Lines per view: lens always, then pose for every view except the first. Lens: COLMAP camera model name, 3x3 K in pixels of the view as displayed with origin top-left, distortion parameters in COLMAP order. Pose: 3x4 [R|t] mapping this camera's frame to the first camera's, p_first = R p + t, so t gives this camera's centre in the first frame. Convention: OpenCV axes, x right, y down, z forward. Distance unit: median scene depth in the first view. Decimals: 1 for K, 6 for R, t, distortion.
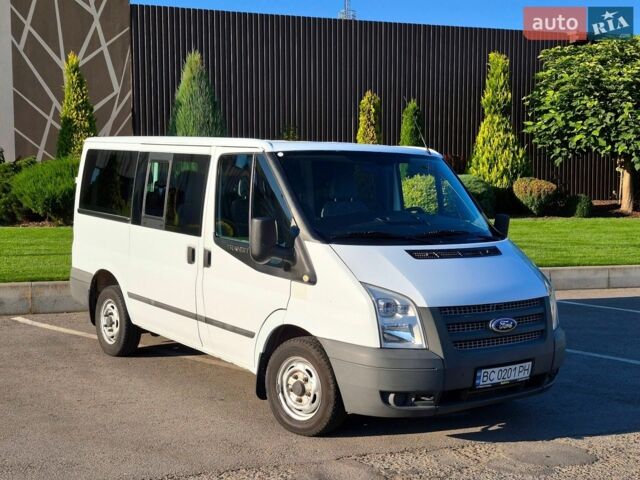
lens RADIAL K [[935.8, 0, 320.0], [0, 935.8, 240.0], [0, 0, 1]] dist [0.147240, -0.155583]
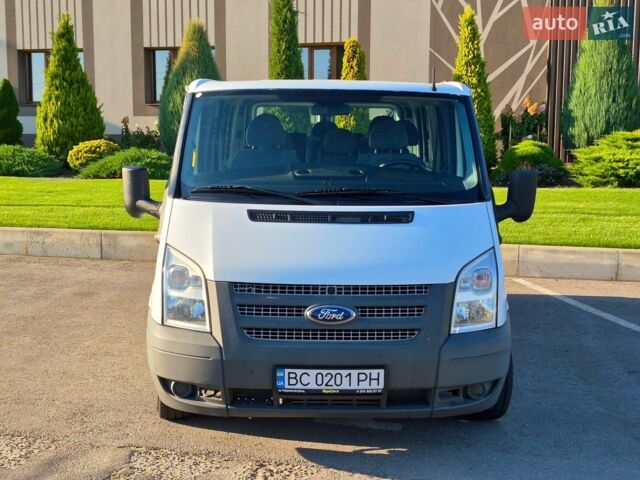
lens RADIAL K [[935.8, 0, 320.0], [0, 935.8, 240.0], [0, 0, 1]] dist [0.147240, -0.155583]
pose [[0.786632, 0.057570, -0.614732, 0.627577], [-0.034945, 0.998199, 0.048765, -0.004355], [0.616432, -0.016879, 0.787227, 0.403038]]
